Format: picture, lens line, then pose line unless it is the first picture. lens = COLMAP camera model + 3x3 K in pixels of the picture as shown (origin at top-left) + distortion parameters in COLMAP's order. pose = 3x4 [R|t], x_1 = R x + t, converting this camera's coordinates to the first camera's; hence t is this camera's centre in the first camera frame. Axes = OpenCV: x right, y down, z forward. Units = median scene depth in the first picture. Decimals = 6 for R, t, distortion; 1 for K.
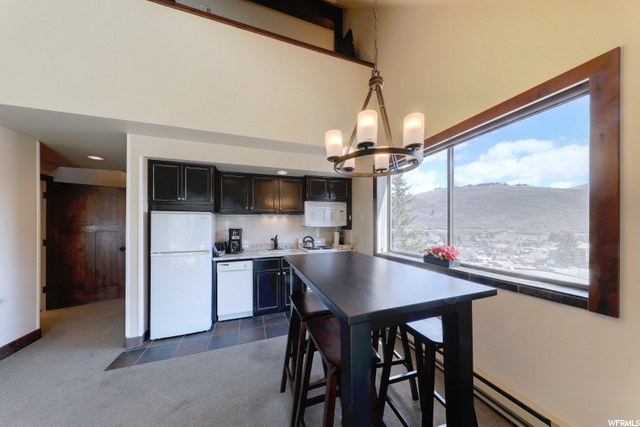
lens RADIAL K [[201.2, 0, 321.1], [0, 201.2, 228.5], [0, 0, 1]] dist [0.001166, 0.000032]
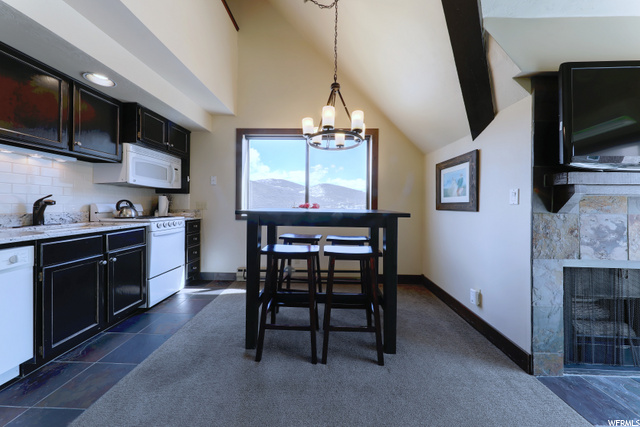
lens RADIAL K [[204.0, 0, 321.7], [0, 204.0, 206.2], [0, 0, 1]] dist [-0.000116, -0.000031]
pose [[0.369534, 0.003834, 0.929209, -0.437474], [-0.005152, 0.999985, -0.002077, 0.058638], [-0.929203, -0.004020, 0.369548, 0.195428]]
